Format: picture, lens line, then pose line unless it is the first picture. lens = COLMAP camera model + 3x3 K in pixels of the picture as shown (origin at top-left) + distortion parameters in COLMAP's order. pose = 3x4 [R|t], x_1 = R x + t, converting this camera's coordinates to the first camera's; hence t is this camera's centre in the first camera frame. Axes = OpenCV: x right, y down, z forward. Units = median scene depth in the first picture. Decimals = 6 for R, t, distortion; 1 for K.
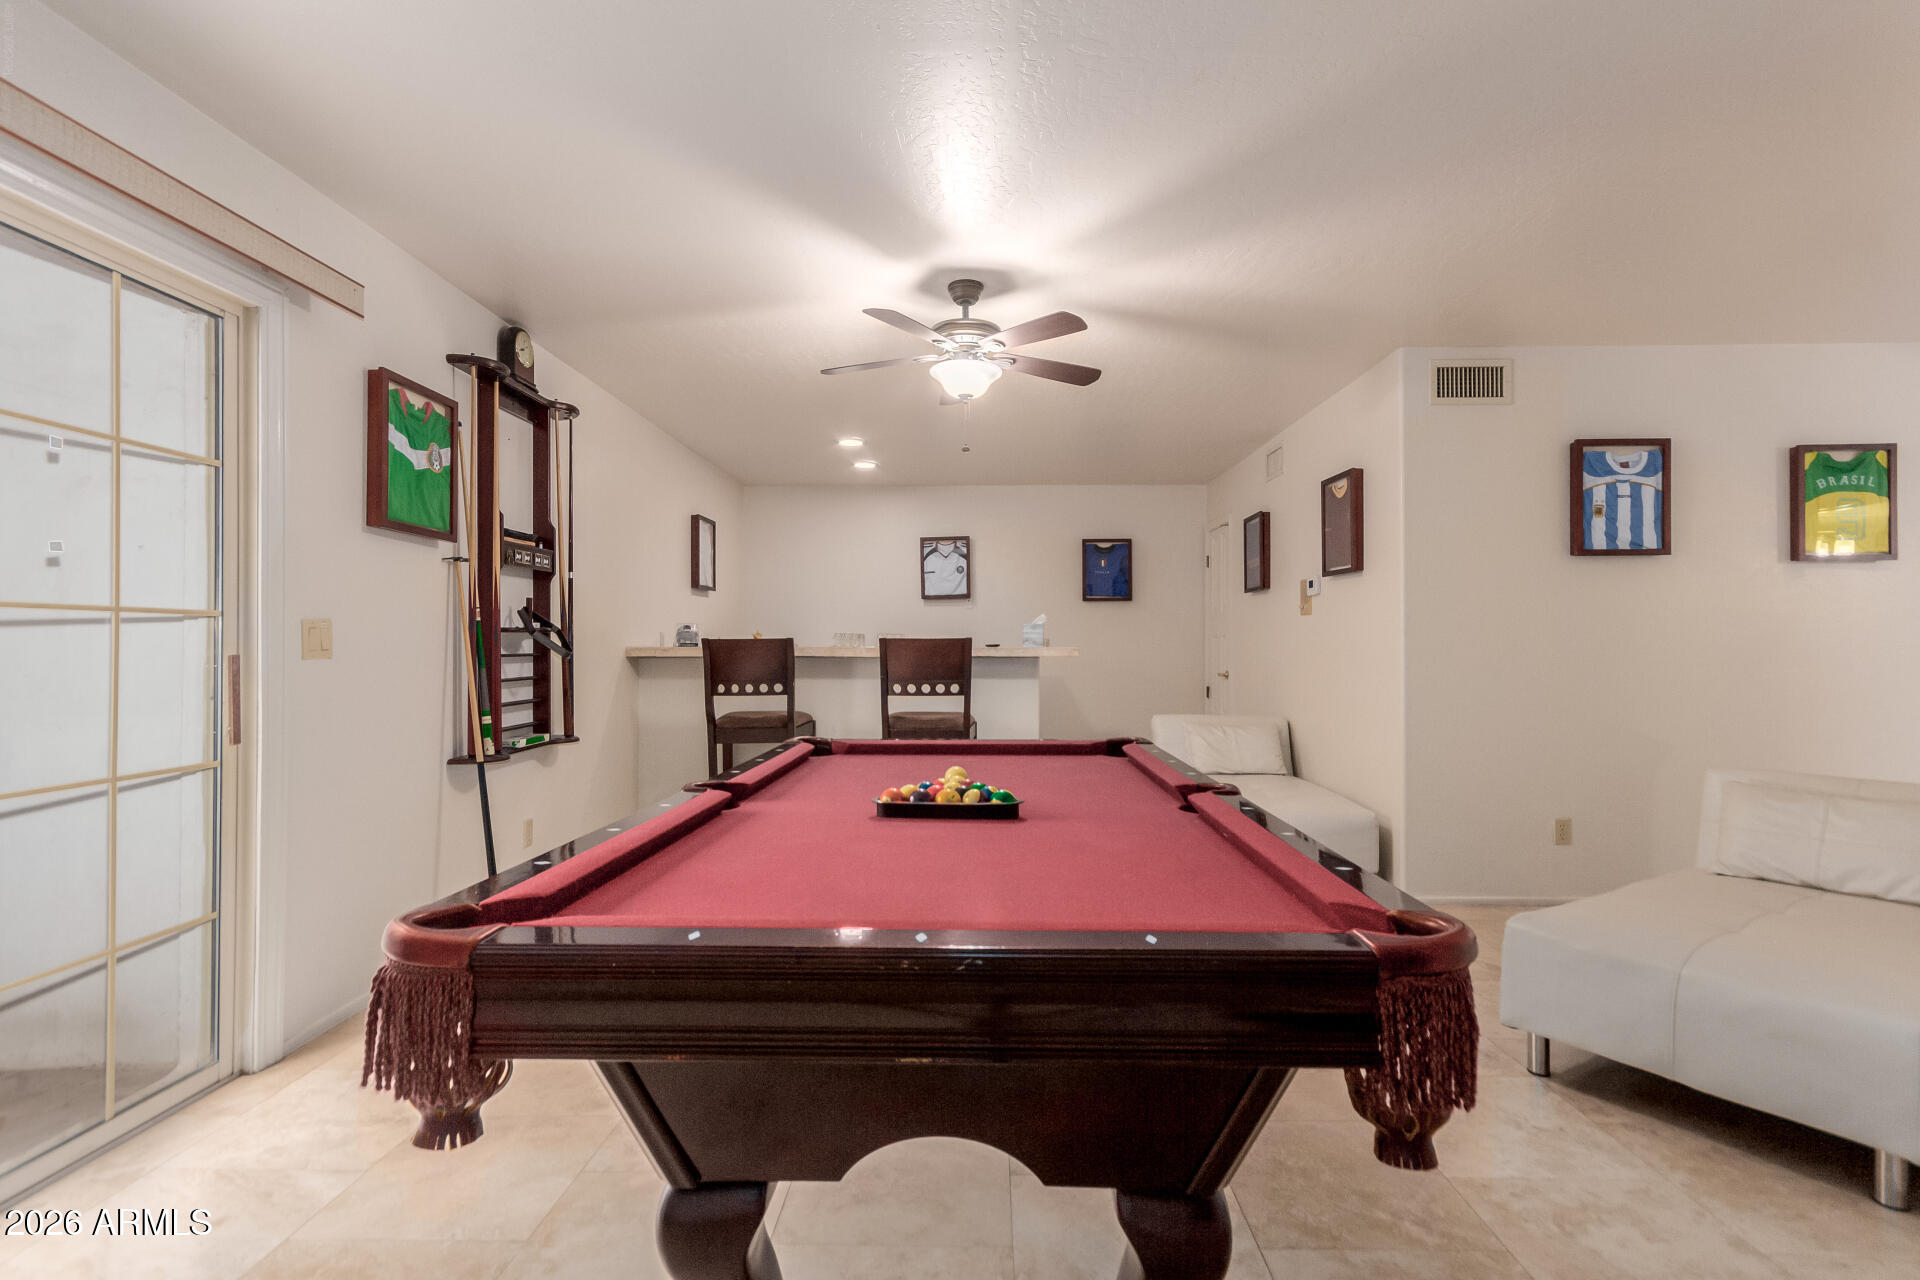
lens RADIAL K [[902.5, 0, 971.1], [0, 902.5, 643.0], [0, 0, 1]] dist [0.011792, 0.001497]
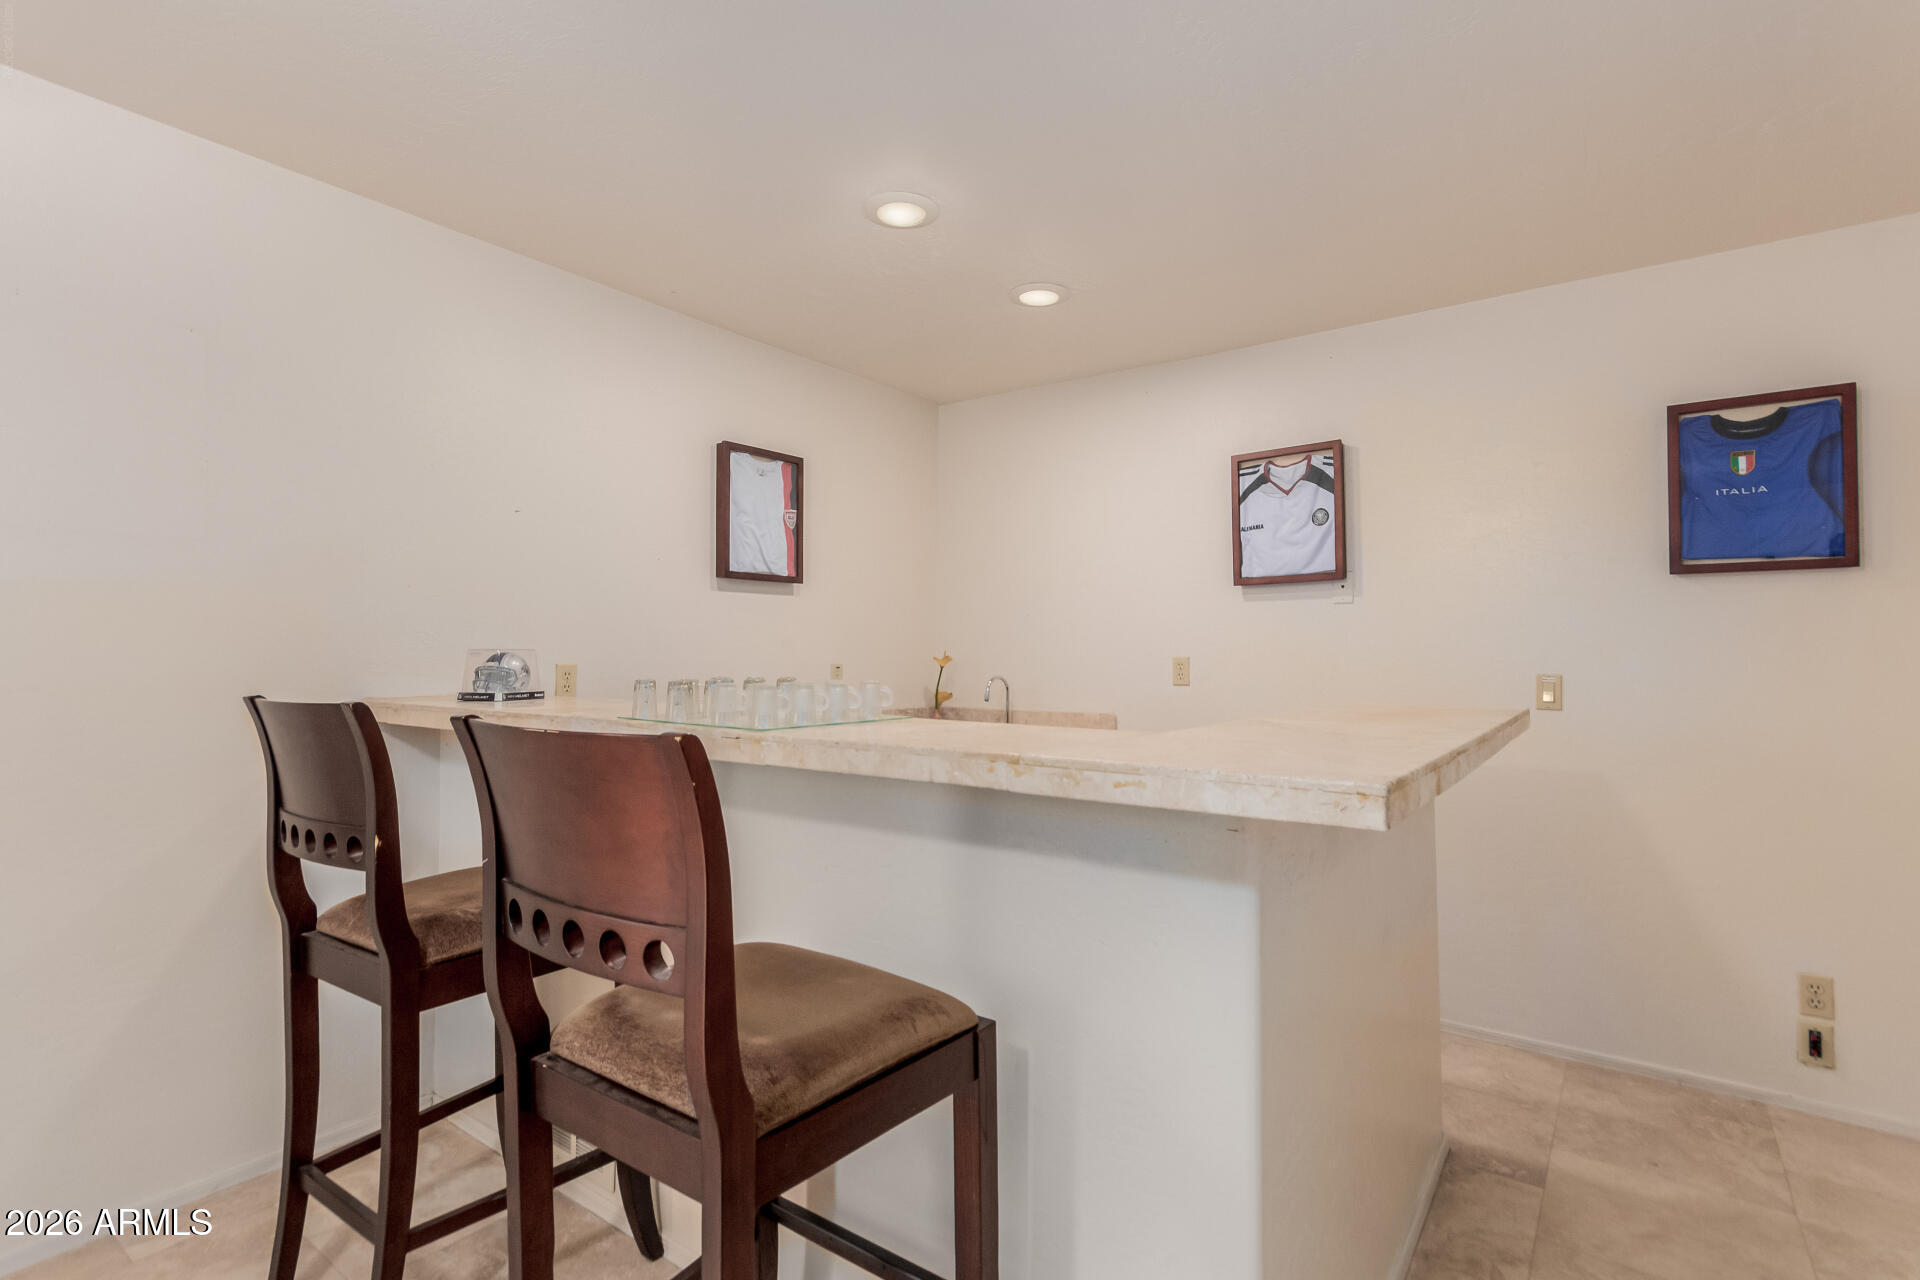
lens RADIAL K [[902.5, 0, 978.5], [0, 902.5, 633.9], [0, 0, 1]] dist [0.011792, 0.001497]
pose [[0.818157, -0.008161, -0.574937, 0.192618], [-0.000703, 0.999884, -0.015193, -0.030164], [0.574995, 0.012834, 0.818057, 0.980247]]
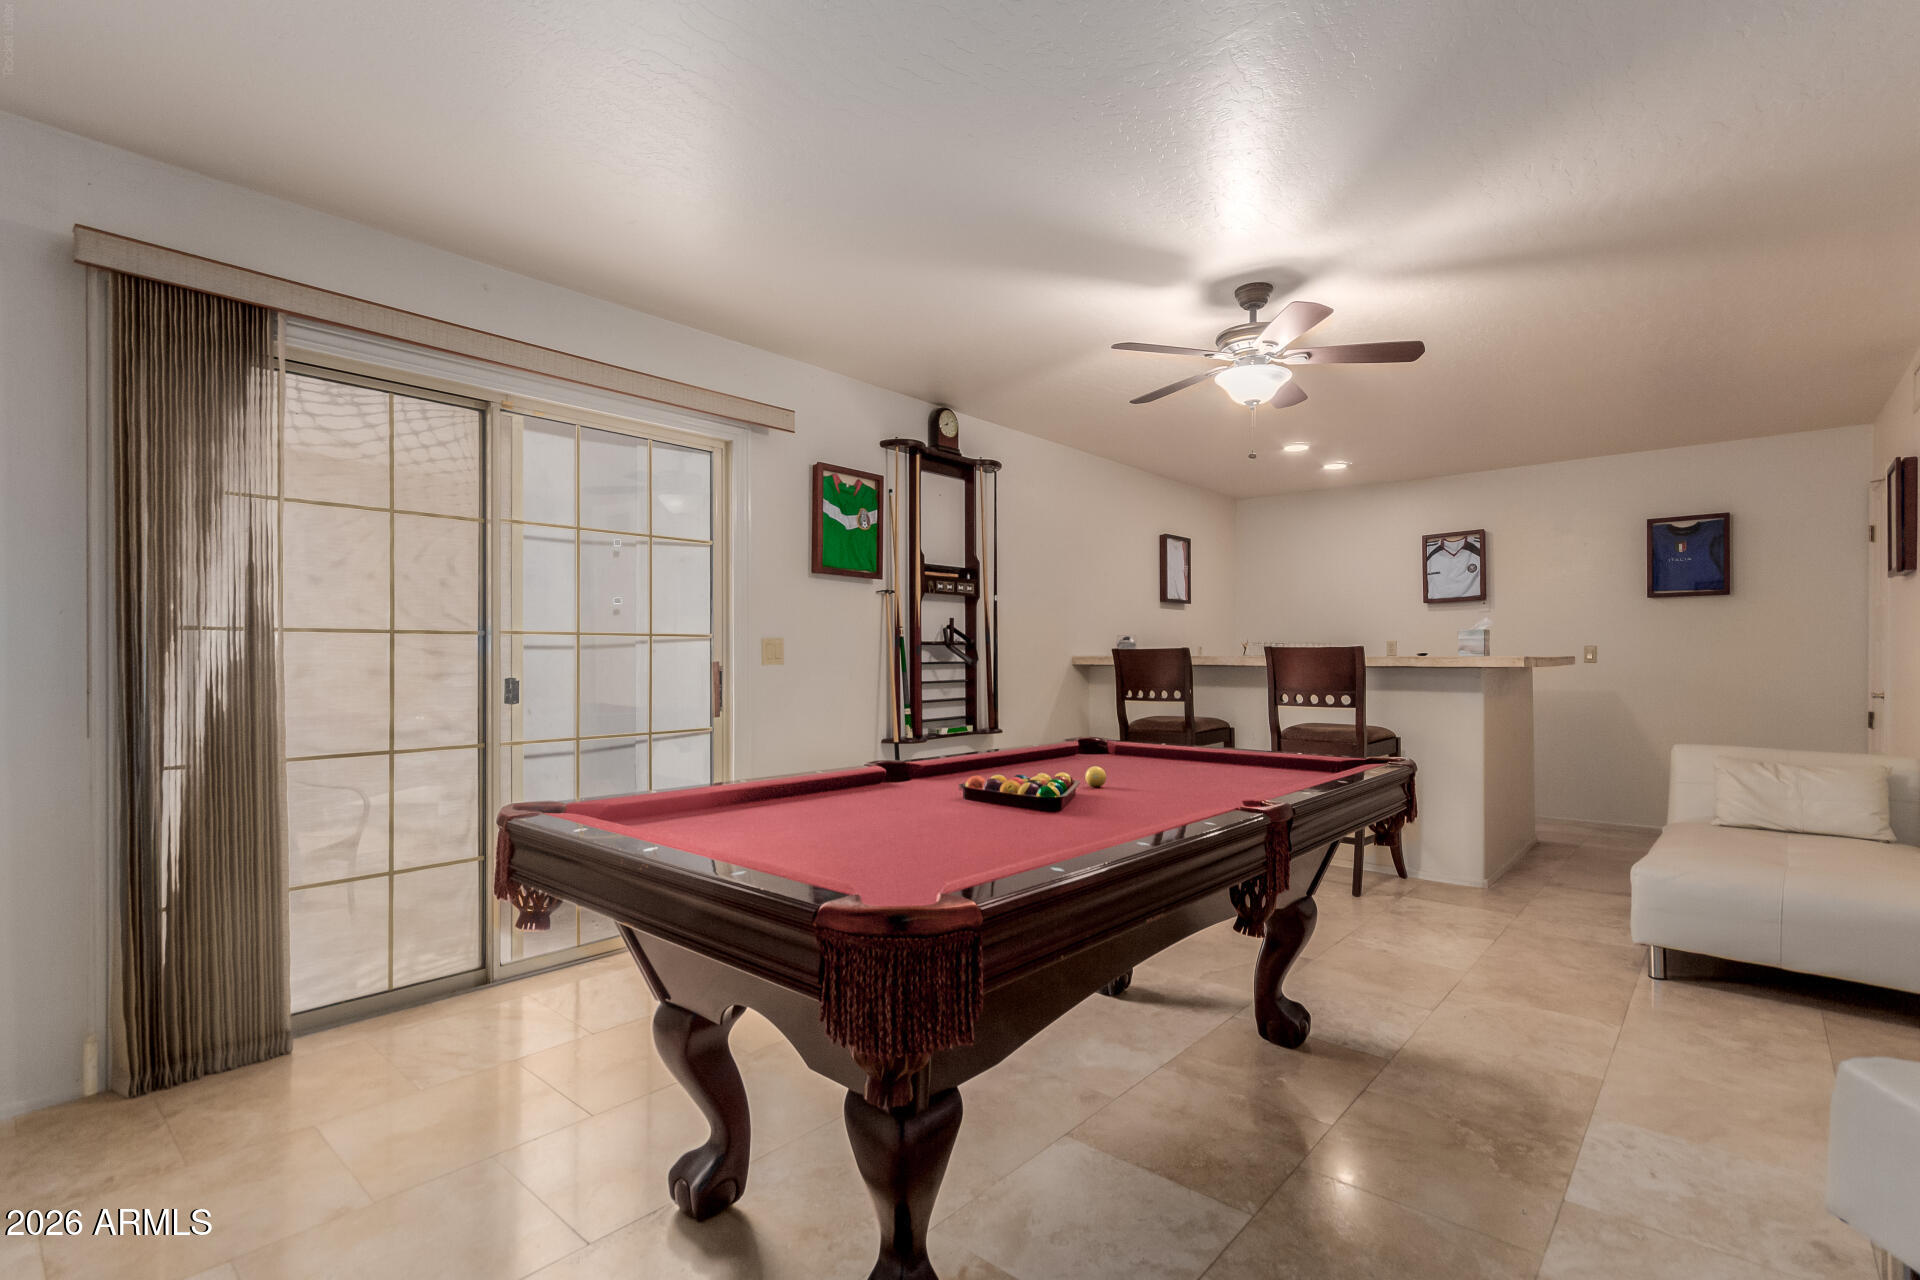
lens RADIAL K [[902.5, 0, 984.2], [0, 902.5, 657.1], [0, 0, 1]] dist [0.011792, 0.001497]
pose [[0.774228, -0.000566, -0.632906, 0.322094], [0.003259, 0.999990, 0.003092, 0.001173], [0.632898, -0.004456, 0.774222, 0.039991]]
